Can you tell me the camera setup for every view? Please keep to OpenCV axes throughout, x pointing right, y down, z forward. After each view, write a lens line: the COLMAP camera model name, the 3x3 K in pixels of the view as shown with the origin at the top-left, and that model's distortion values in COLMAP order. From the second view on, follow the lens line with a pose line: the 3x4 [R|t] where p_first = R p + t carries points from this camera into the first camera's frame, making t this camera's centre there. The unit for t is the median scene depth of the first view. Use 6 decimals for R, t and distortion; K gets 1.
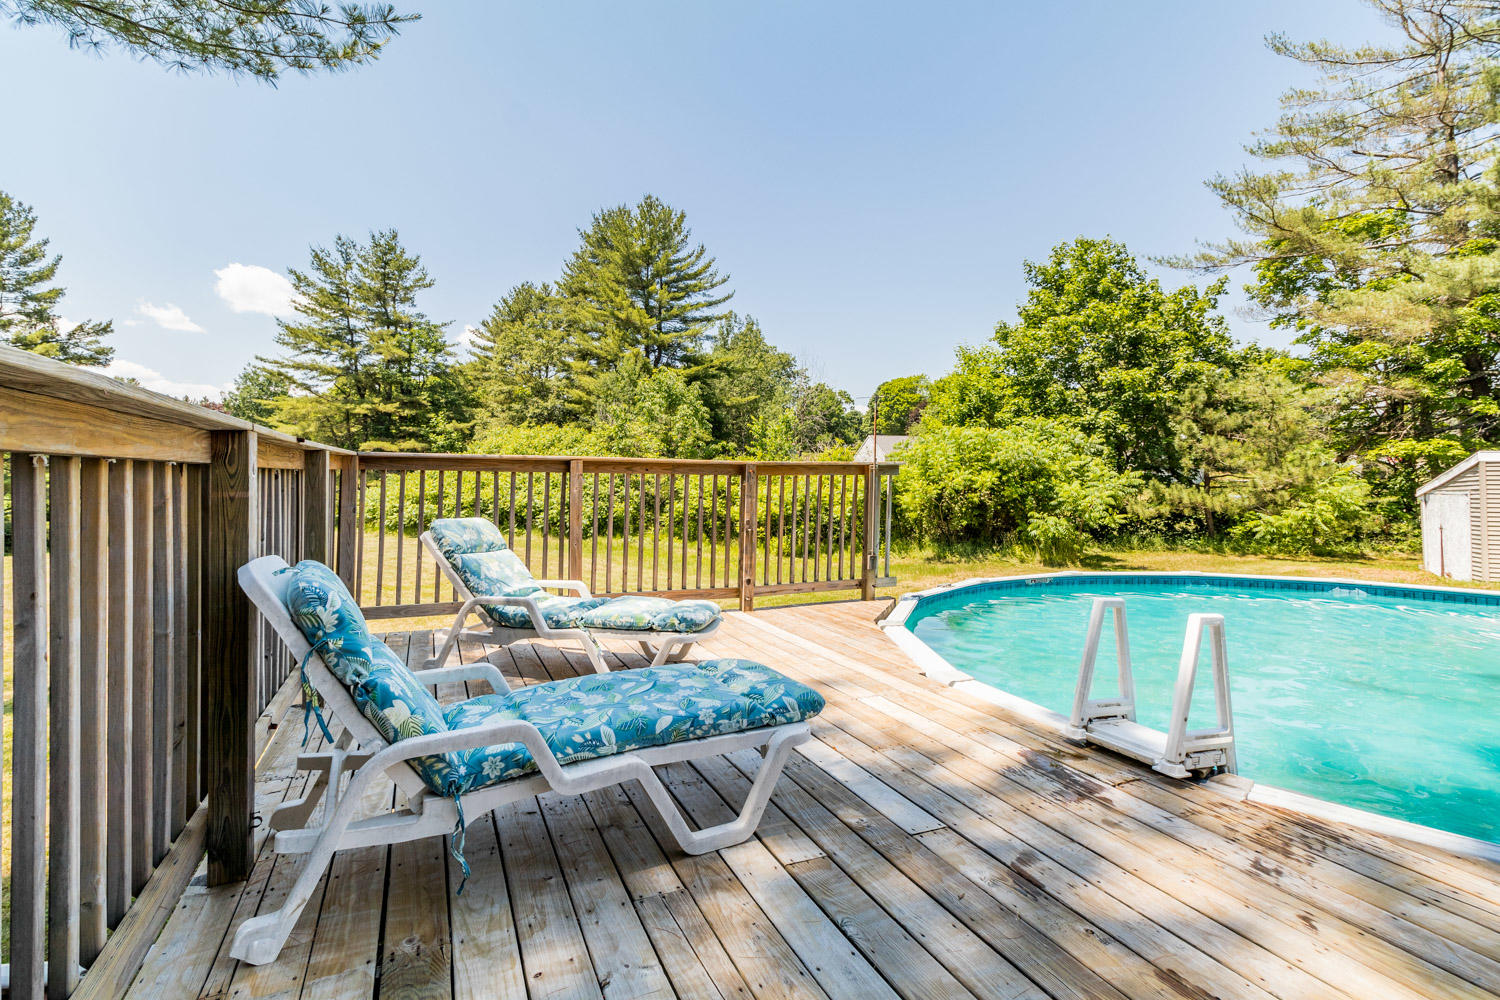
lens RADIAL K [[704.1, 0, 754.1], [0, 704.1, 496.0], [0, 0, 1]] dist [0.000532, 0.000619]
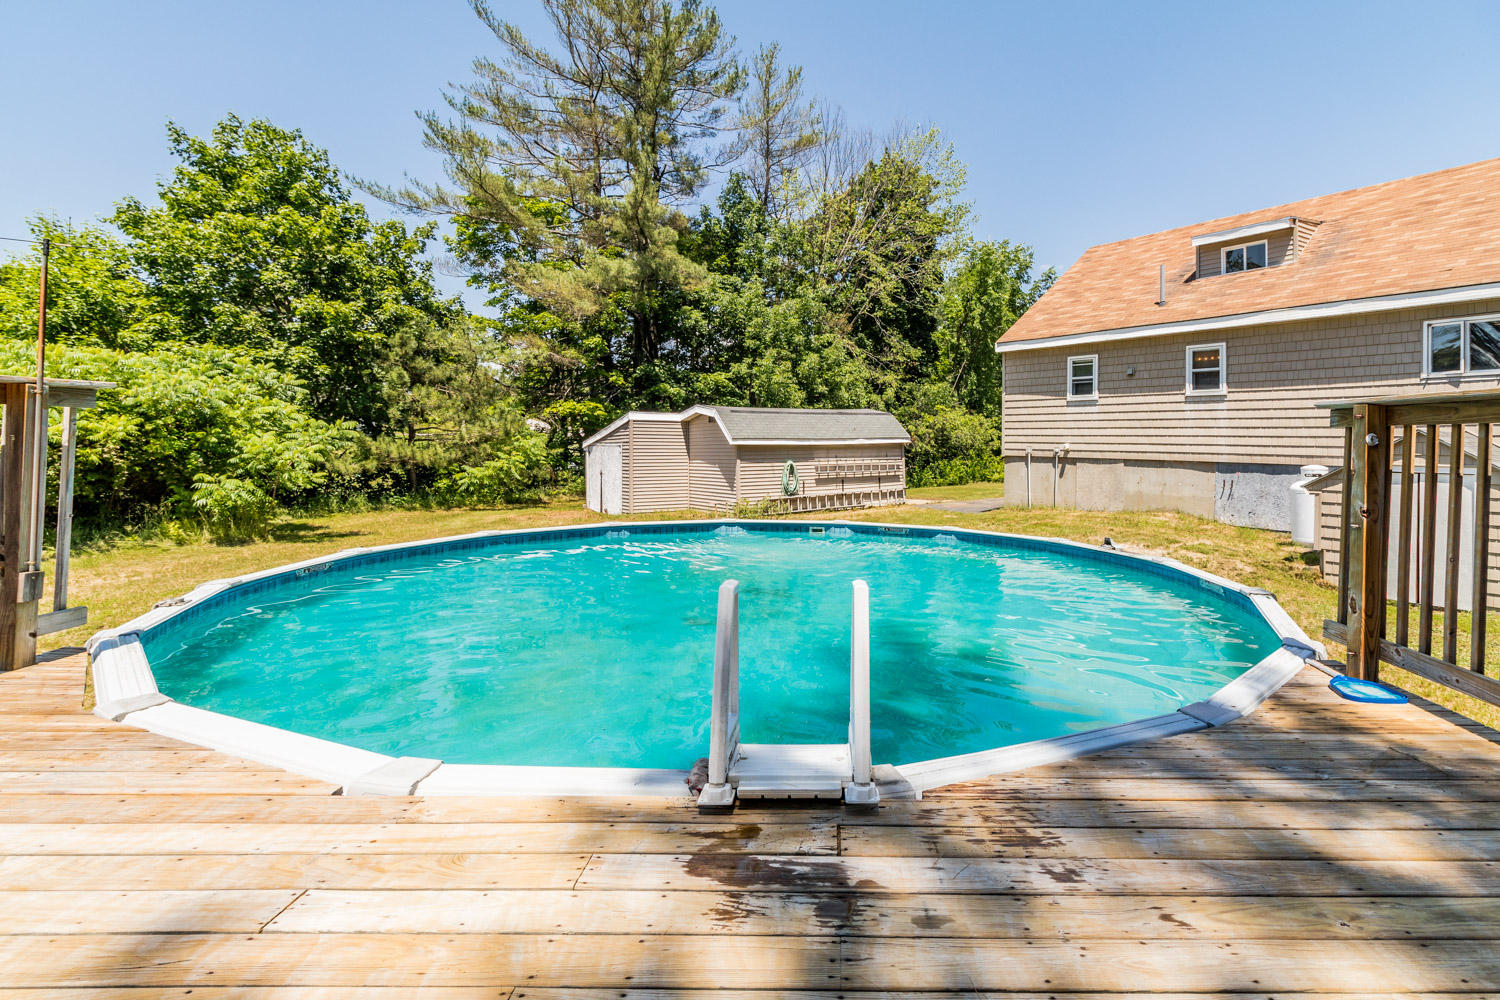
lens RADIAL K [[704.1, 0, 718.1], [0, 704.1, 450.5], [0, 0, 1]] dist [0.000532, 0.000619]
pose [[0.413235, -0.008047, 0.910589, -0.048788], [0.011705, 0.999925, 0.003525, 0.002943], [-0.910549, 0.009201, 0.413299, 0.238692]]
